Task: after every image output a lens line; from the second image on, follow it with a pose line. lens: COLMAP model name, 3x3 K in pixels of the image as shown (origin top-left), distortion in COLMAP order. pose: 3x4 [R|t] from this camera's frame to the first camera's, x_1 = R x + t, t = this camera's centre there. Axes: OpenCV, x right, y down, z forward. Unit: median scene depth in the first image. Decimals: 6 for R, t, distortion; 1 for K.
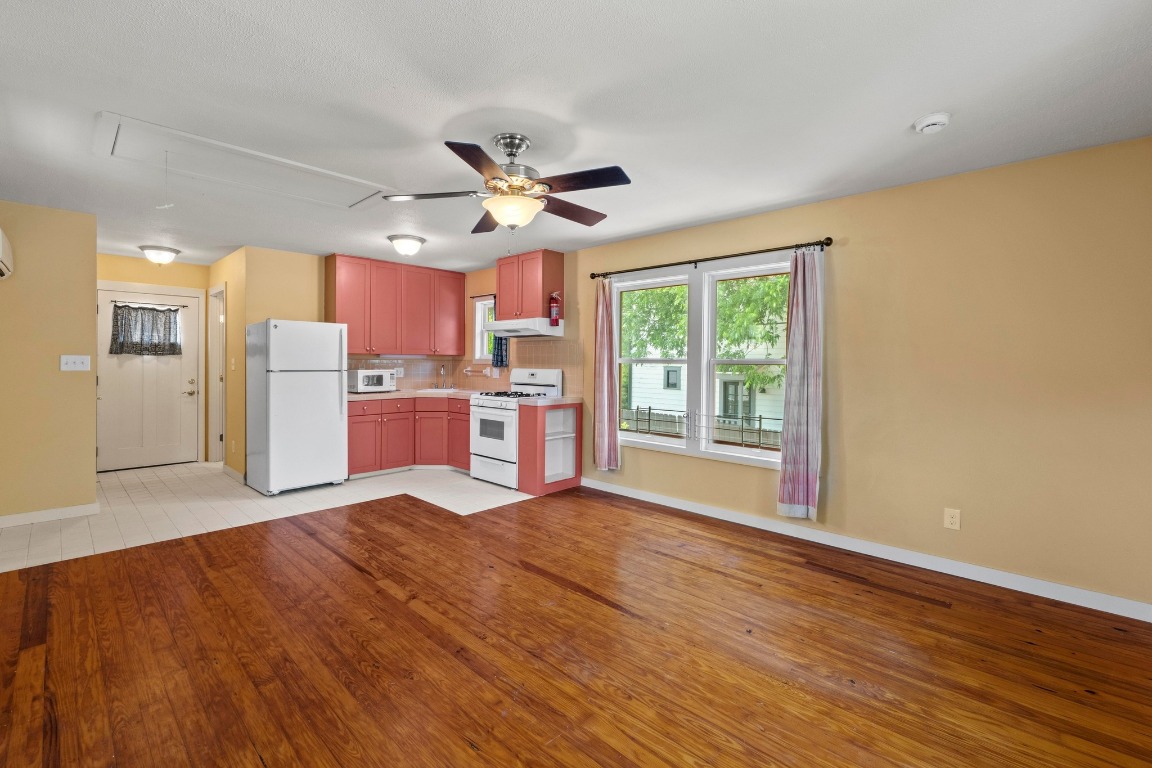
lens RADIAL K [[500.5, 0, 567.1], [0, 500.5, 369.3], [0, 0, 1]] dist [-0.006636, -0.000900]
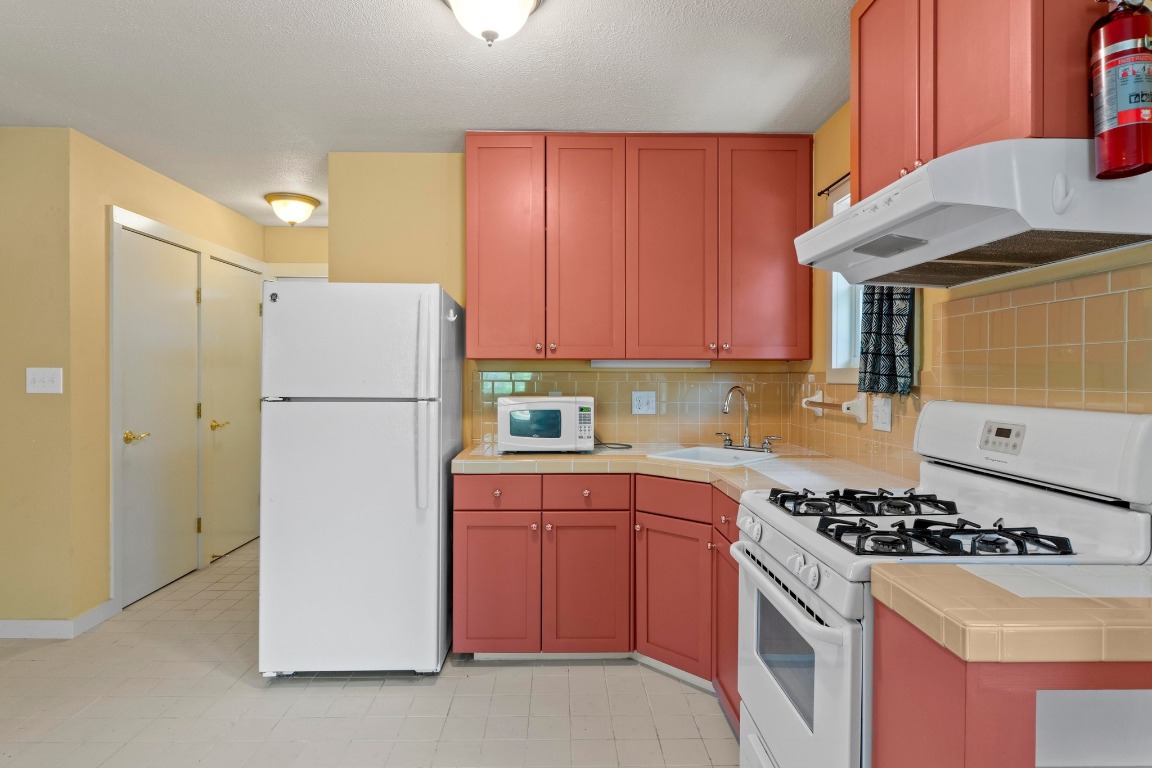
lens RADIAL K [[624.5, 0, 577.3], [0, 624.5, 382.9], [0, 0, 1]] dist [-0.002961, 0.000307]
pose [[0.720352, 0.002235, -0.693605, -0.017196], [-0.008905, 0.999942, -0.006026, -0.010923], [0.693552, 0.010518, 0.720330, 0.914746]]
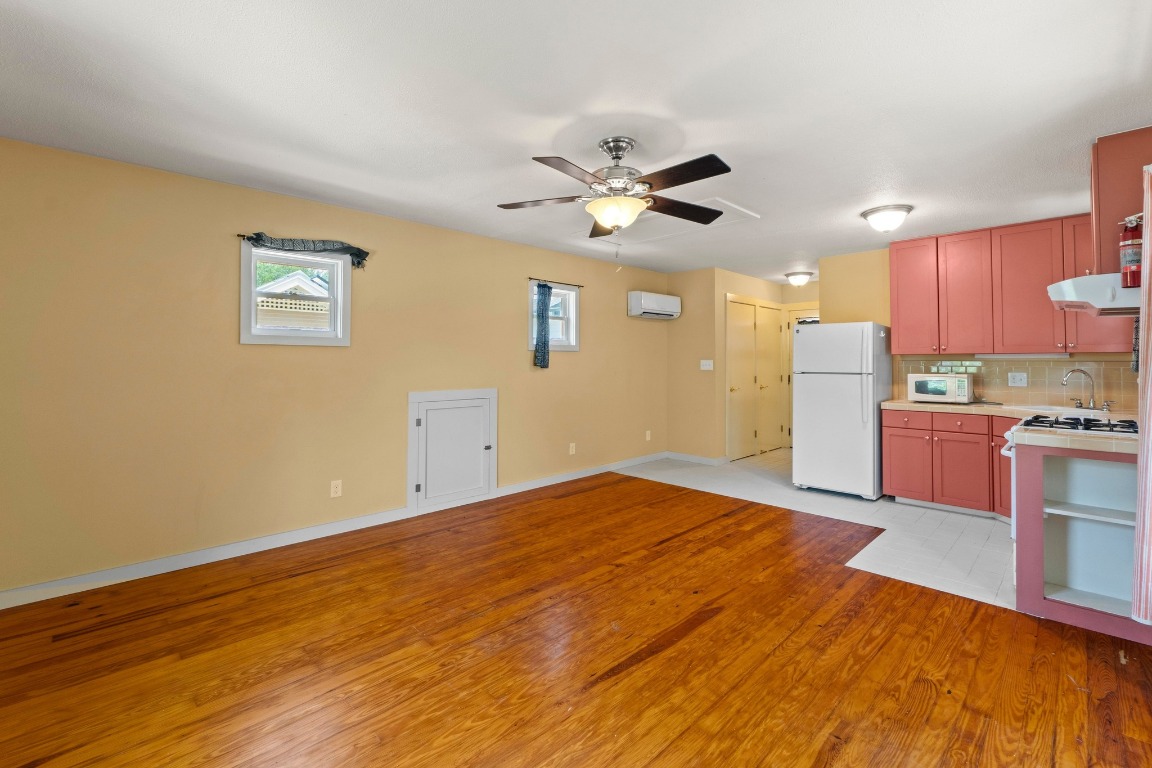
lens RADIAL K [[500.5, 0, 568.6], [0, 500.5, 349.5], [0, 0, 1]] dist [-0.006636, -0.000900]
pose [[-0.028771, -0.032489, -0.999058, 0.590818], [-0.018410, 0.999319, -0.031967, -0.002802], [0.999416, 0.017473, -0.029349, 0.619538]]
